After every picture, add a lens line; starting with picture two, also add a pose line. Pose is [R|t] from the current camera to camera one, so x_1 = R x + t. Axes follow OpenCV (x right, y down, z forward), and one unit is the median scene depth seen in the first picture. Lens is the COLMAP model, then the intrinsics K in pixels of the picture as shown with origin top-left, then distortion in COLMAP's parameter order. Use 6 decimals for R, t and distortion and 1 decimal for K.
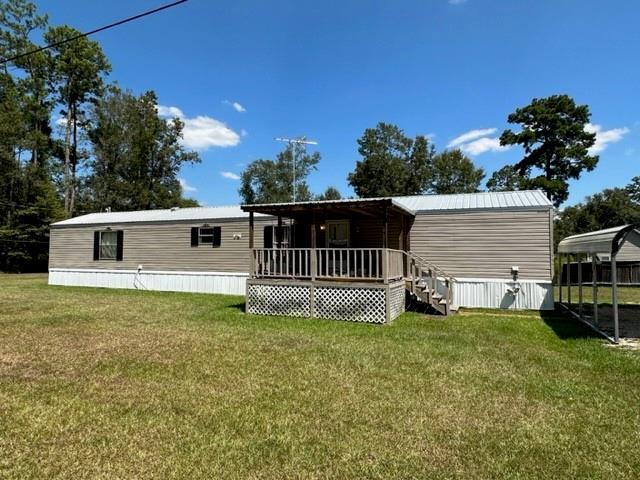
lens RADIAL K [[392.4, 0, 320.0], [0, 392.4, 240.0], [0, 0, 1]] dist [0.003057, 0.001081]
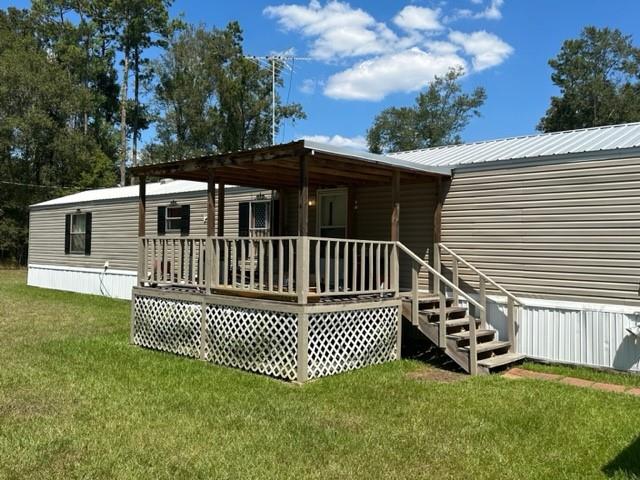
lens RADIAL K [[564.8, 0, 320.0], [0, 564.8, 240.0], [0, 0, 1]] dist [0.113499, -0.184295]
pose [[0.940380, 0.004387, -0.340098, 0.239393], [0.002374, 0.999808, 0.019460, 0.006329], [0.340118, -0.019107, 0.940189, 0.164865]]
